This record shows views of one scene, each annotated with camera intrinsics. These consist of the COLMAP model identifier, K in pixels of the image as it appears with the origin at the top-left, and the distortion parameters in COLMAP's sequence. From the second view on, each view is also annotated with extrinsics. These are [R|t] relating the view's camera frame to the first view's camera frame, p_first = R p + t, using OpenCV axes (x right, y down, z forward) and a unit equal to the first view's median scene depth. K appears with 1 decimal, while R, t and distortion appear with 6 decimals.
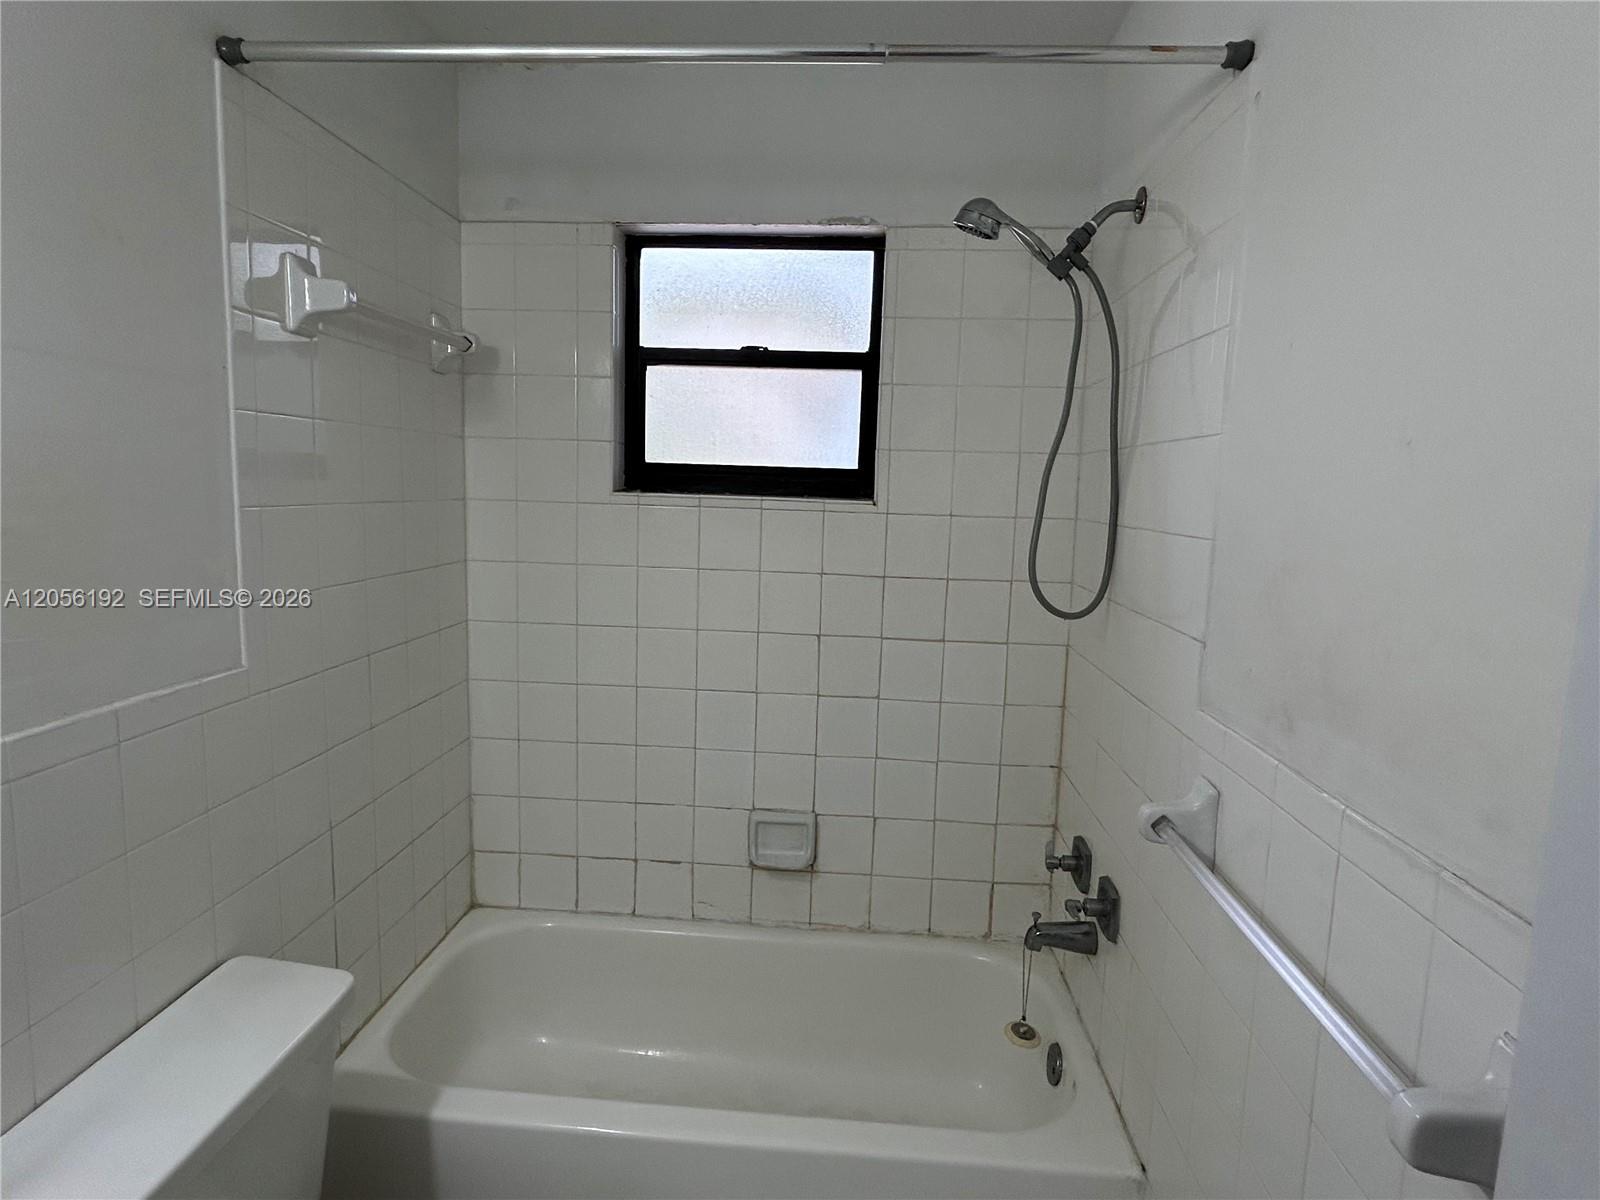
lens RADIAL K [[884.1, 0, 793.9], [0, 884.1, 600.8], [0, 0, 1]] dist [0.000033, -0.000638]
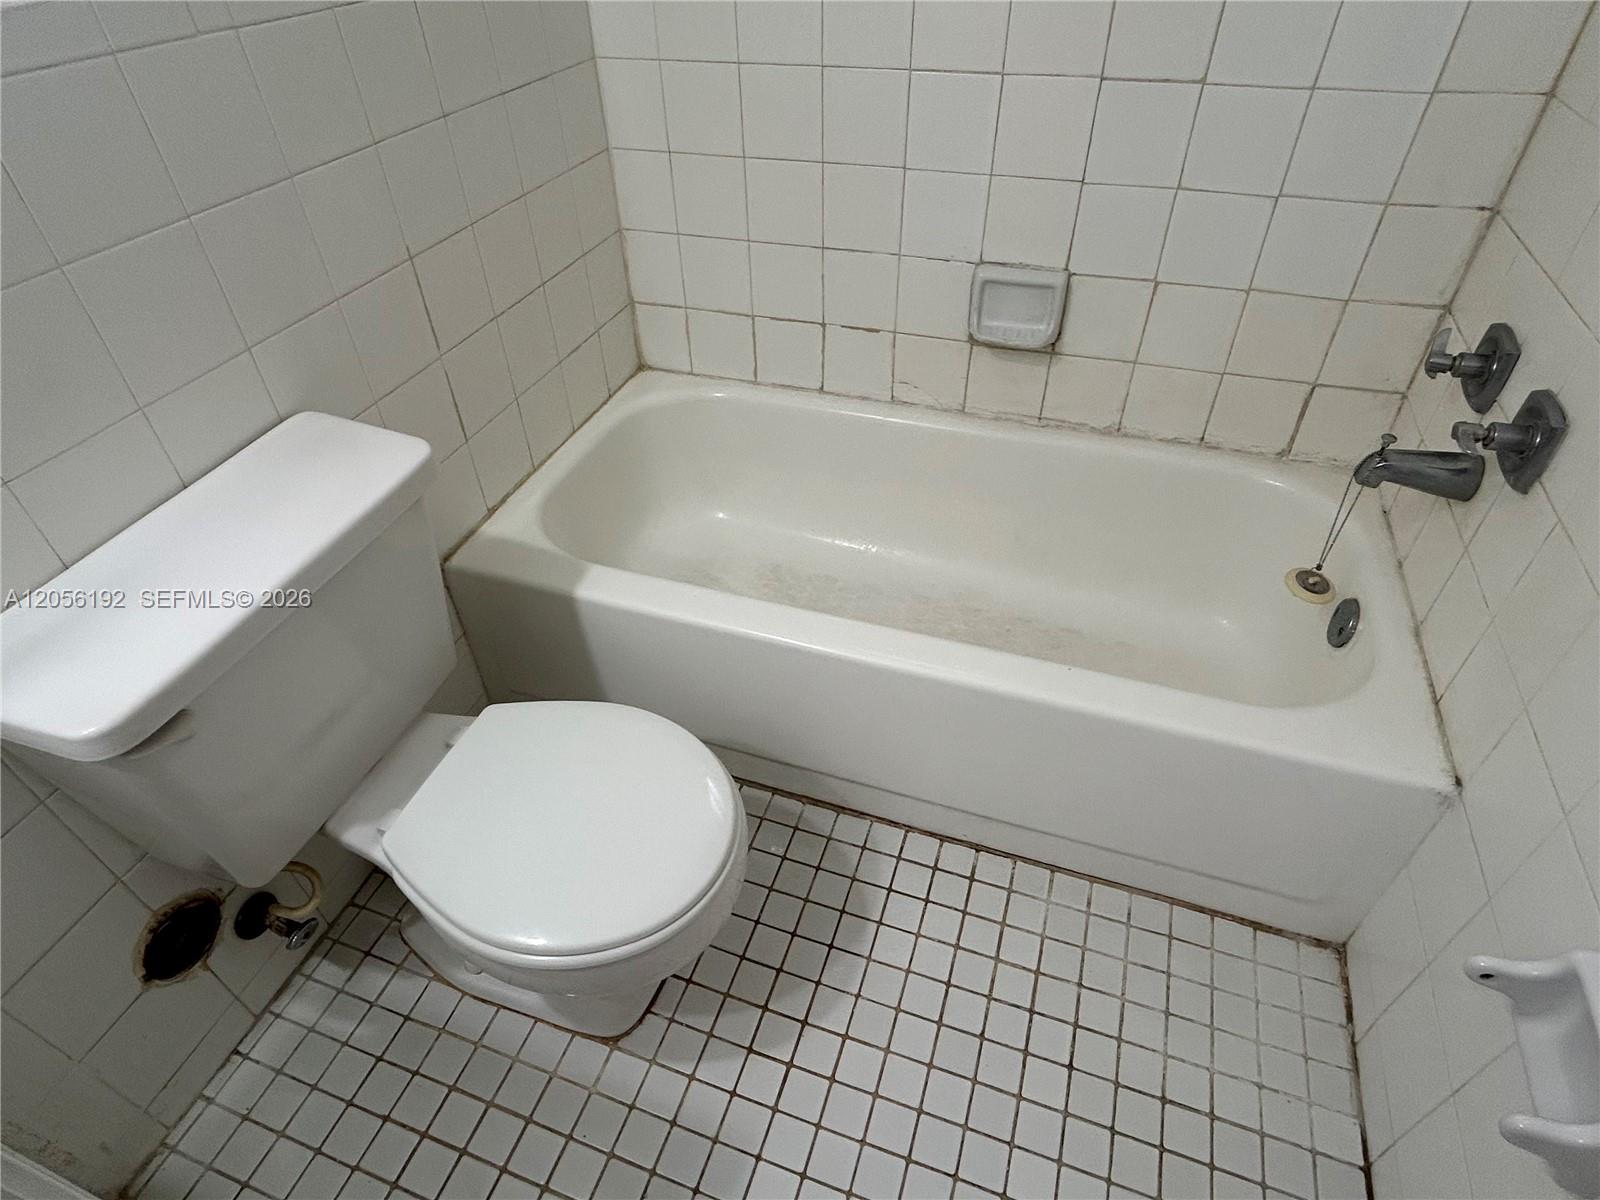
lens RADIAL K [[884.1, 0, 780.3], [0, 884.1, 603.6], [0, 0, 1]] dist [0.000033, -0.000638]
pose [[0.961091, 0.131814, -0.242755, 0.009497], [0.023435, 0.836728, 0.547117, 0.073506], [0.275237, -0.531518, 0.801083, 0.238999]]
